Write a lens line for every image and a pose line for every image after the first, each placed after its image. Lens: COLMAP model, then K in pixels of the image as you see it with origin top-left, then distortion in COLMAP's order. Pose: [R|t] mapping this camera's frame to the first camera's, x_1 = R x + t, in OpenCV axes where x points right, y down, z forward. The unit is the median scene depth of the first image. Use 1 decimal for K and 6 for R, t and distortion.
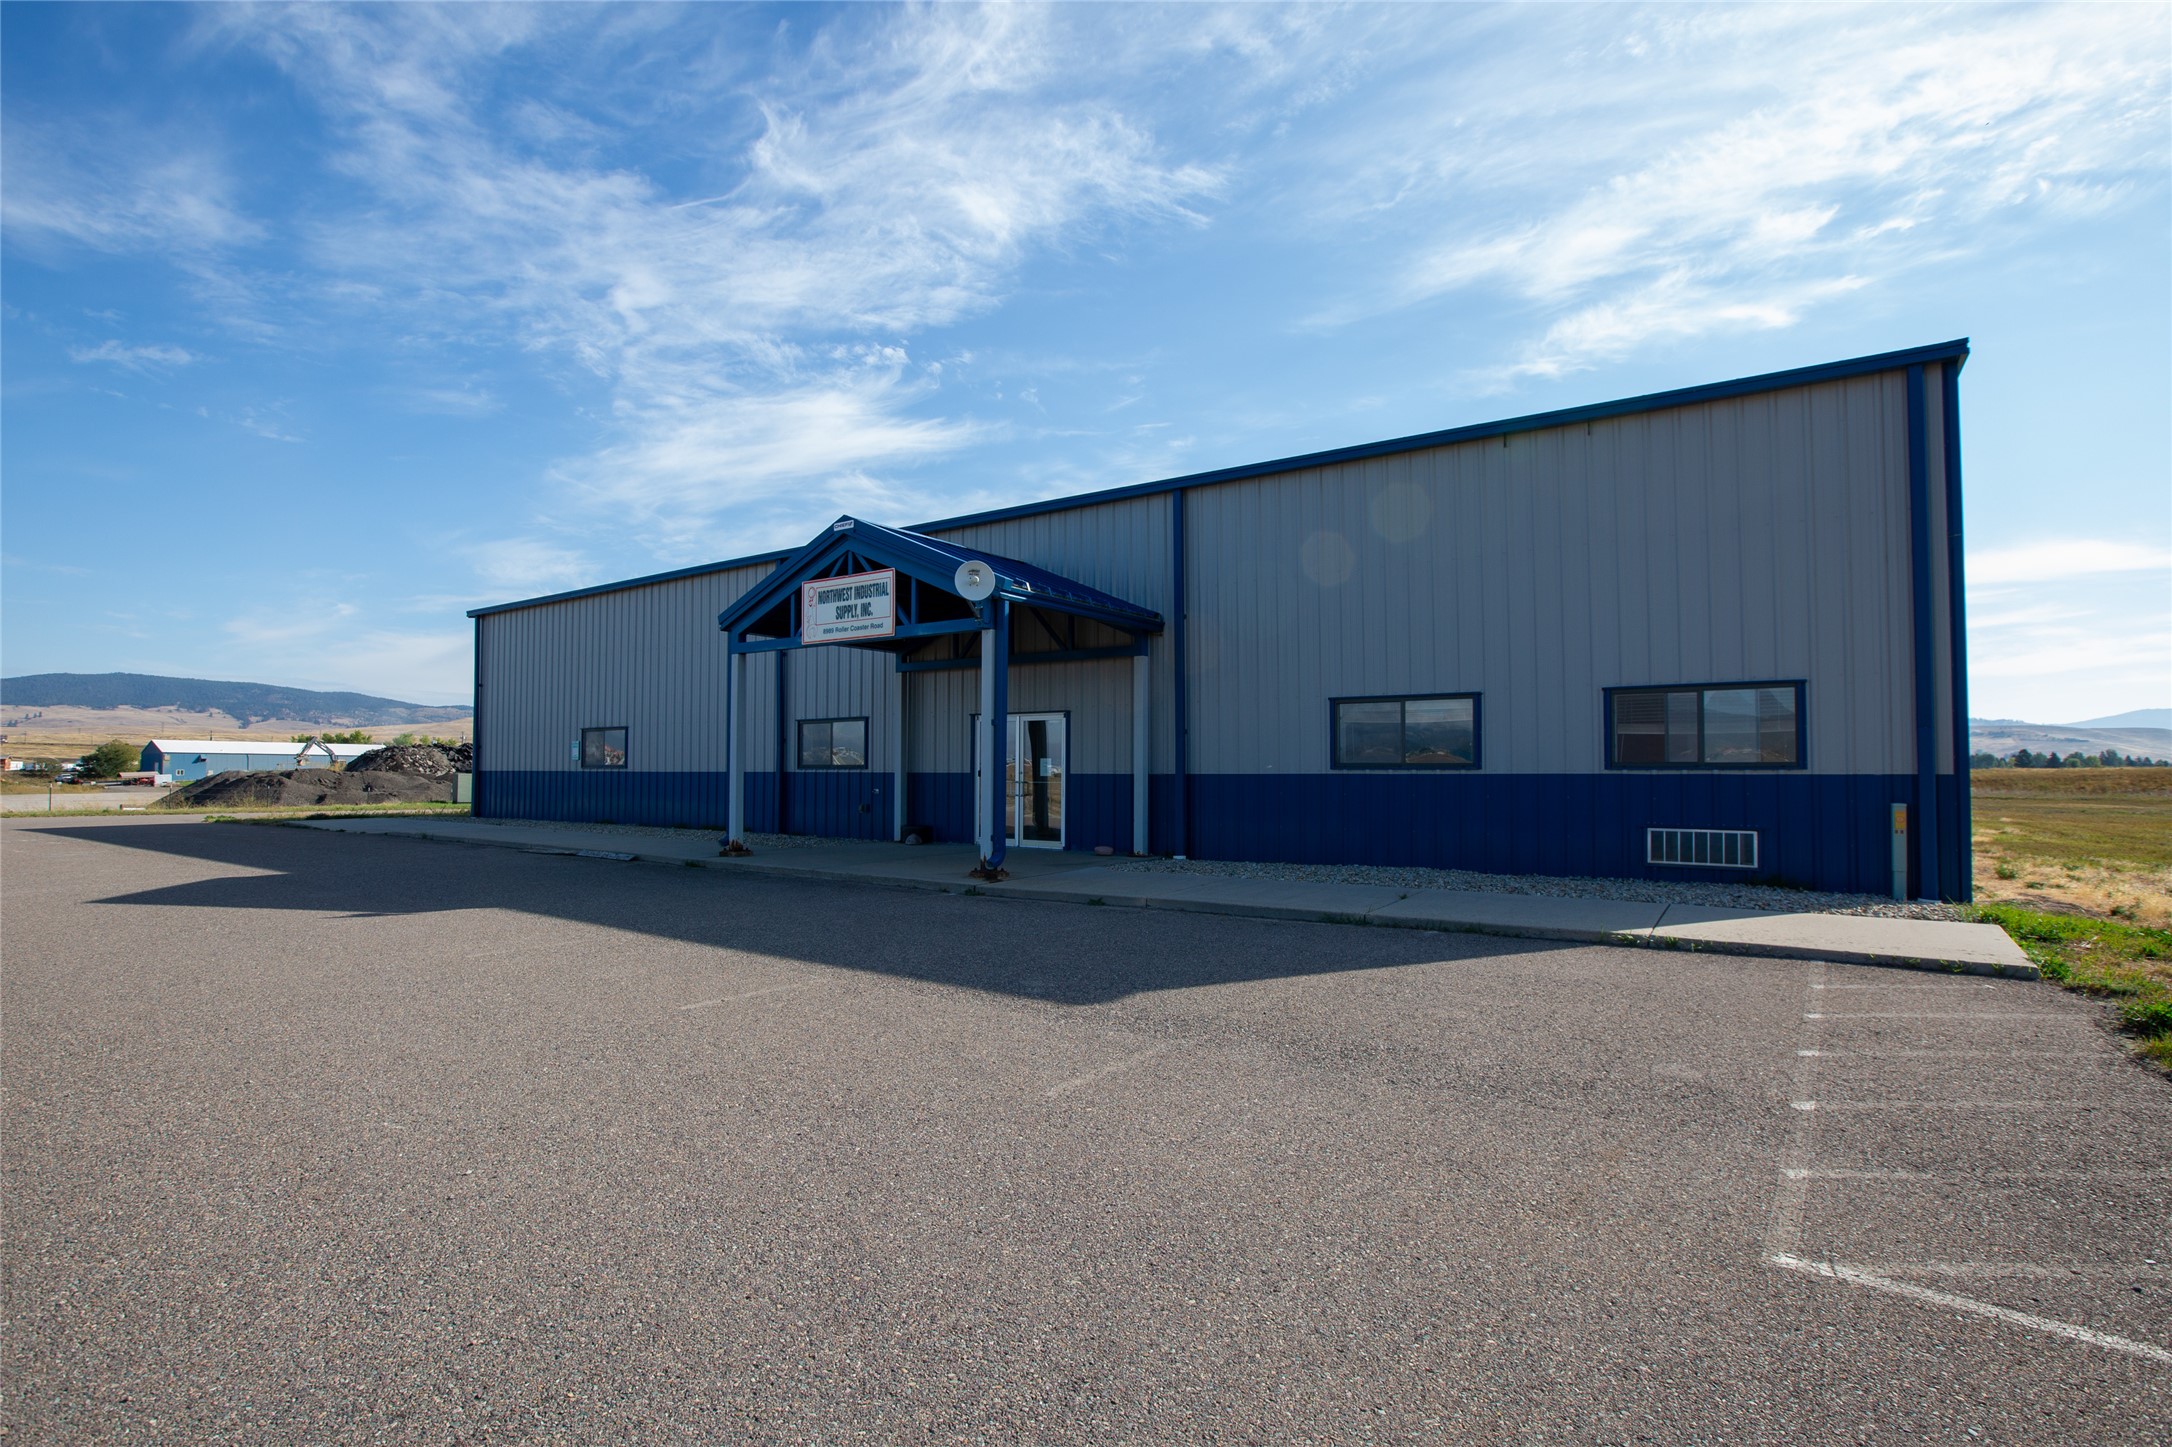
lens RADIAL K [[1078.5, 0, 1059.5], [0, 1078.5, 735.2], [0, 0, 1]] dist [-0.048833, 0.017093]
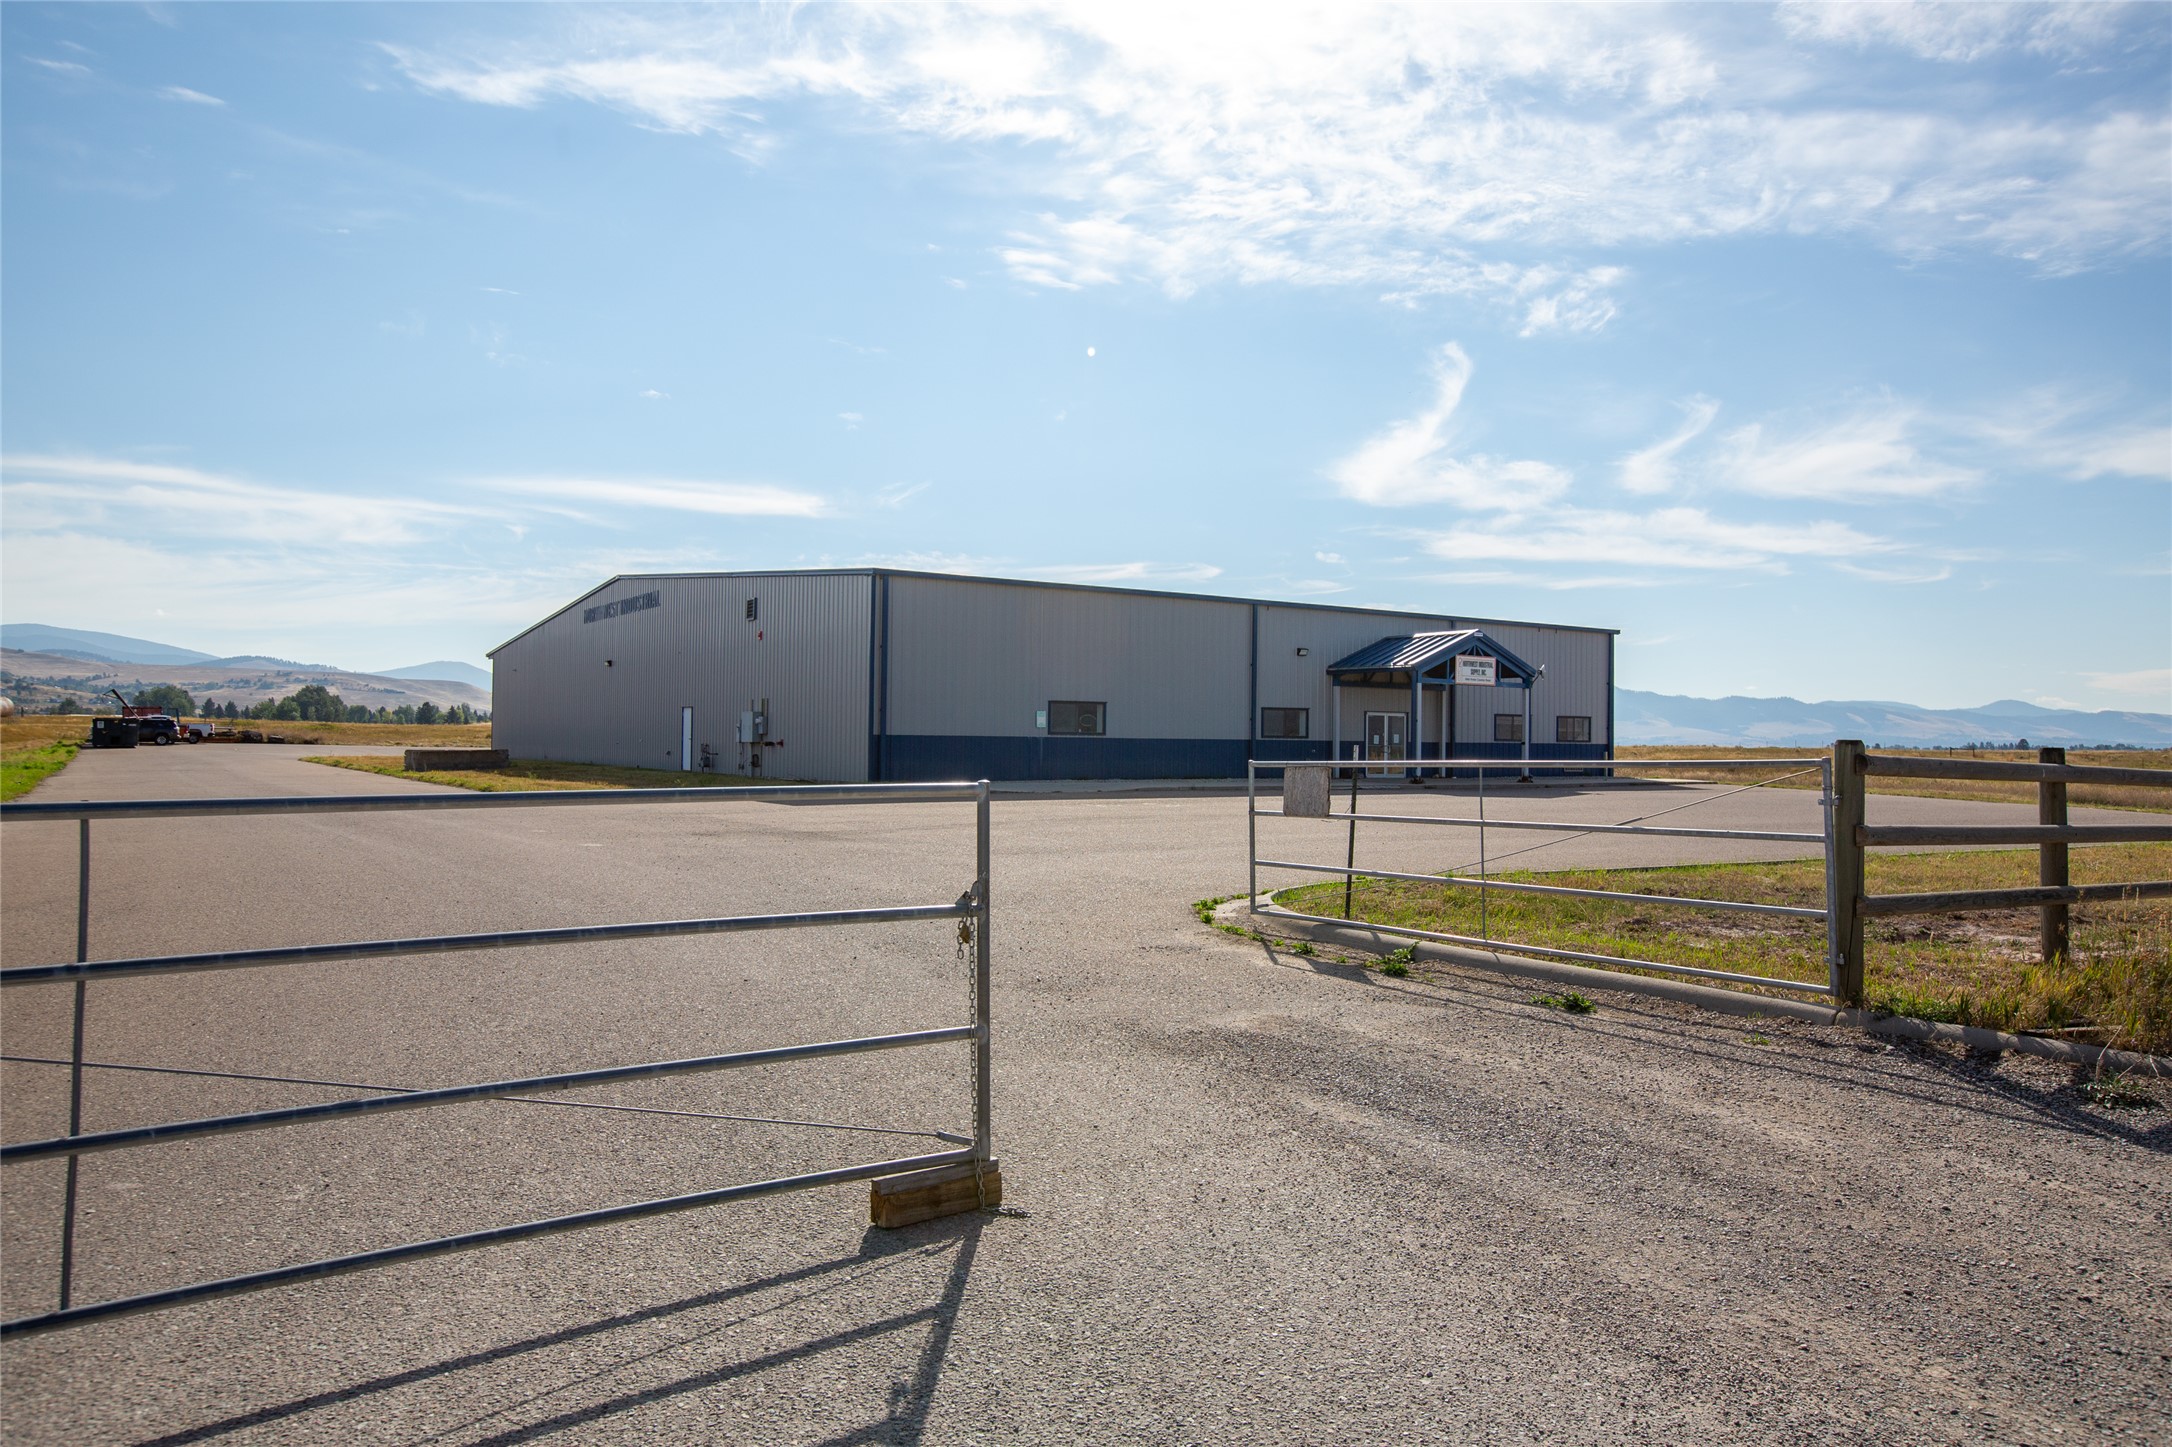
lens RADIAL K [[1484.9, 0, 1086.0], [0, 1484.9, 723.5], [0, 0, 1]] dist [-0.002377, -0.000124]
pose [[0.334602, 0.011636, 0.942288, -3.110050], [-0.045207, 0.998971, 0.003716, 0.016877], [-0.941275, -0.043842, 0.334783, 0.657161]]
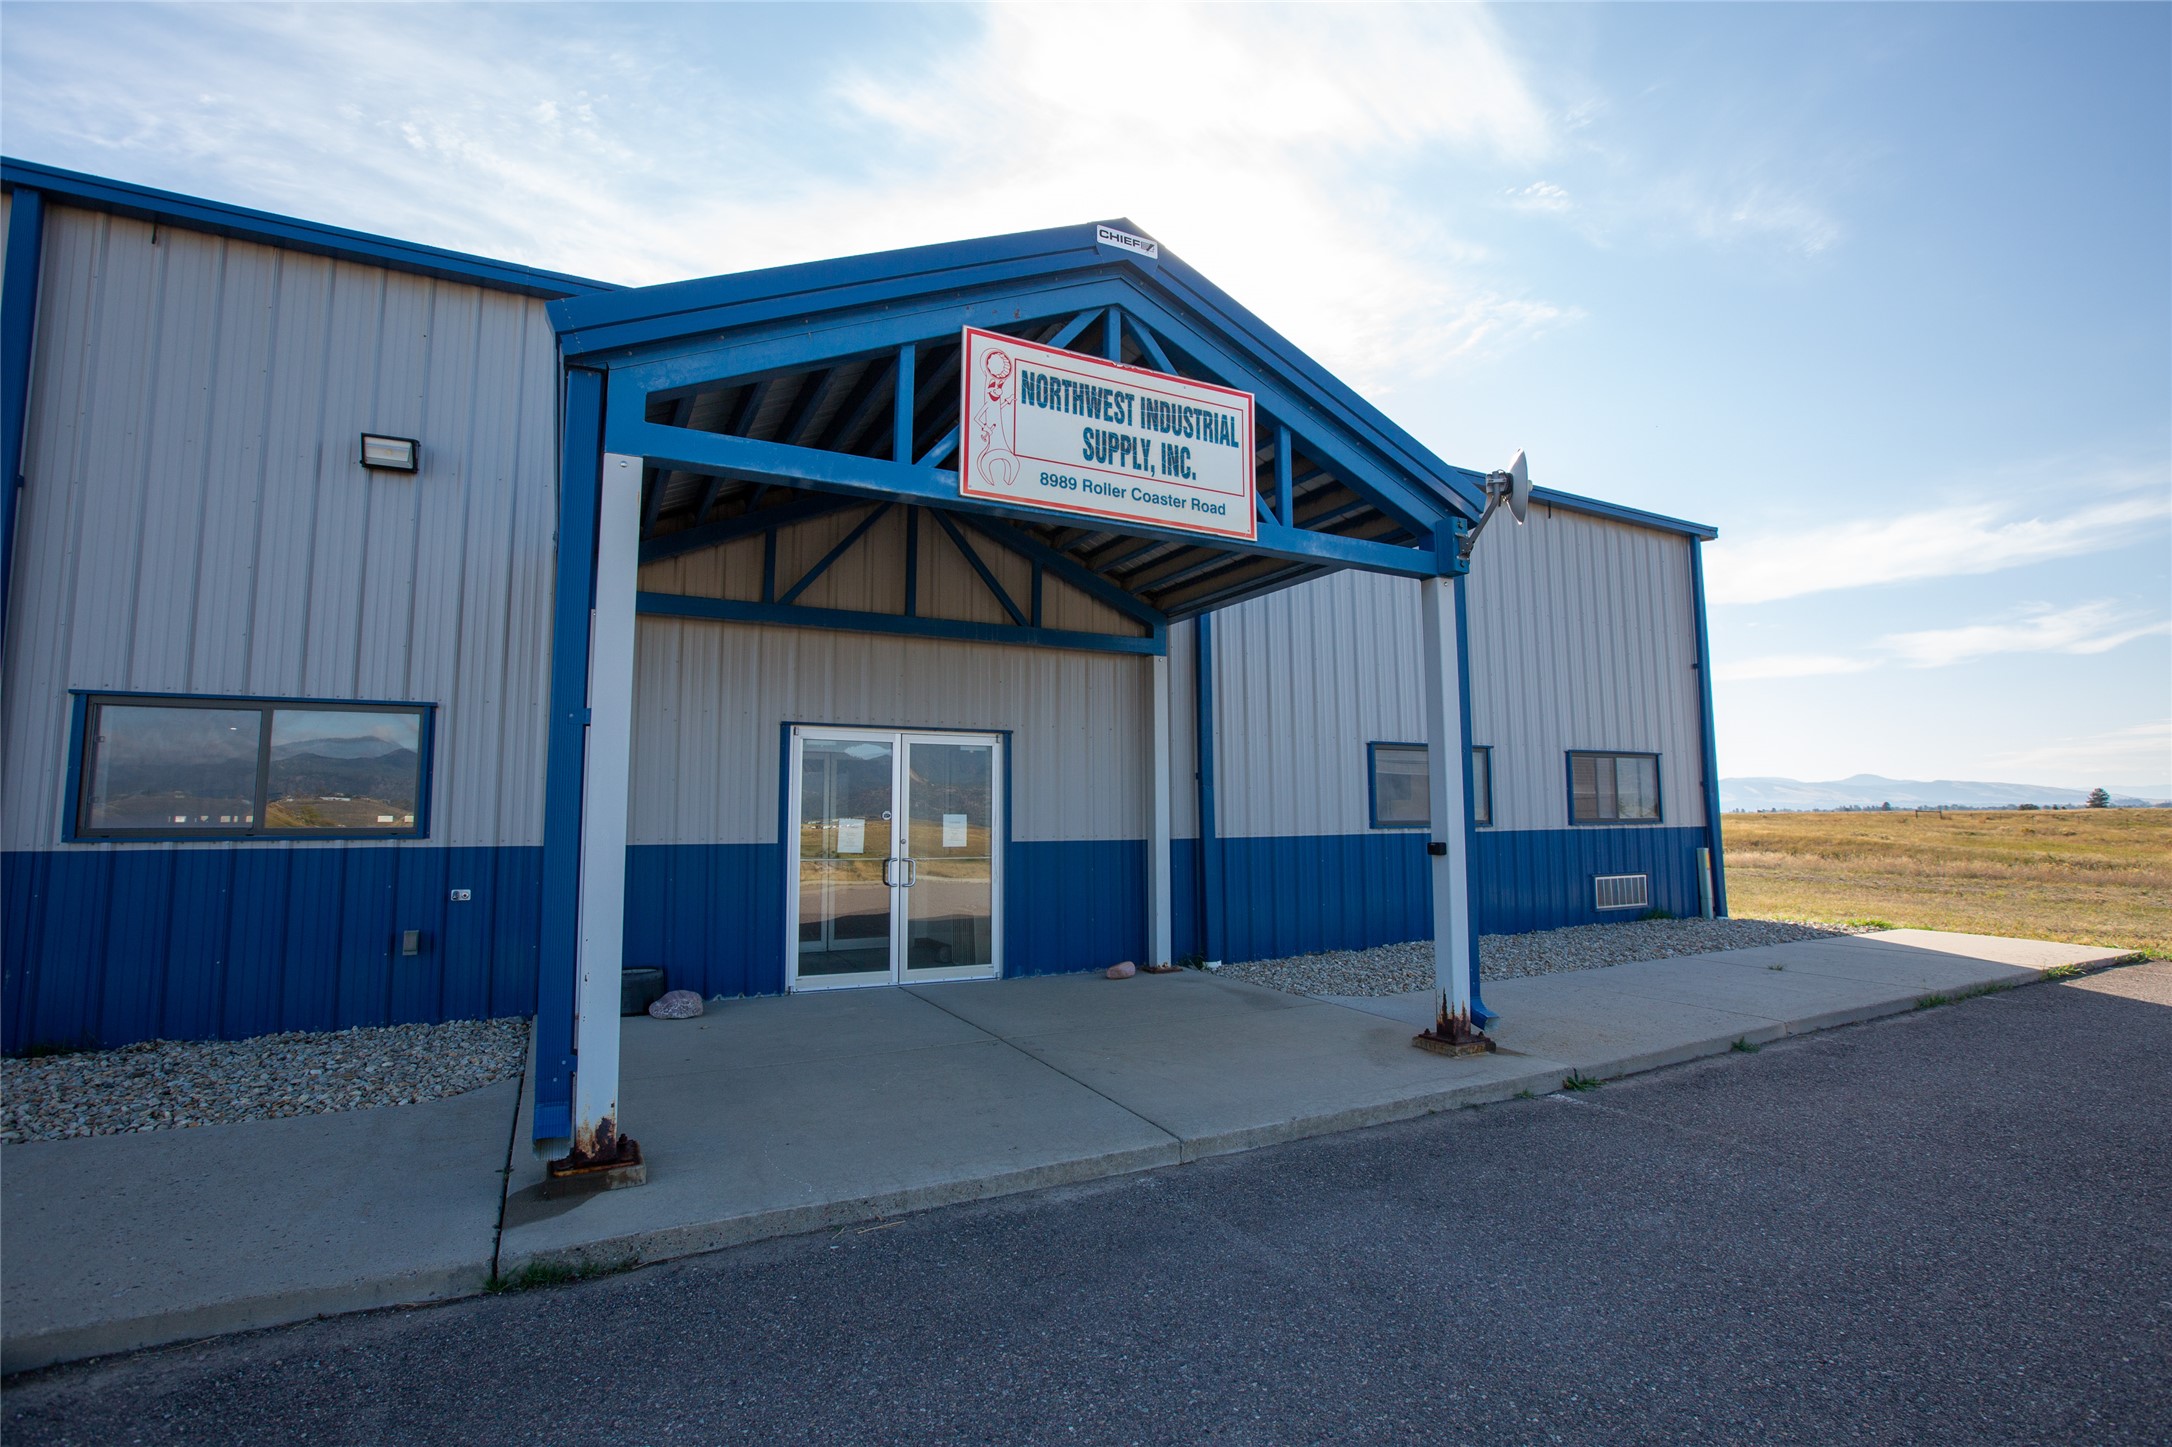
lens RADIAL K [[1010.5, 0, 1086.0], [0, 1010.5, 723.5], [0, 0, 1]] dist [-0.058787, 0.022511]
pose [[0.441720, 0.079676, 0.893608, -0.482712], [-0.024016, 0.996742, -0.077000, 0.014547], [-0.896831, 0.012551, 0.442194, 0.771316]]
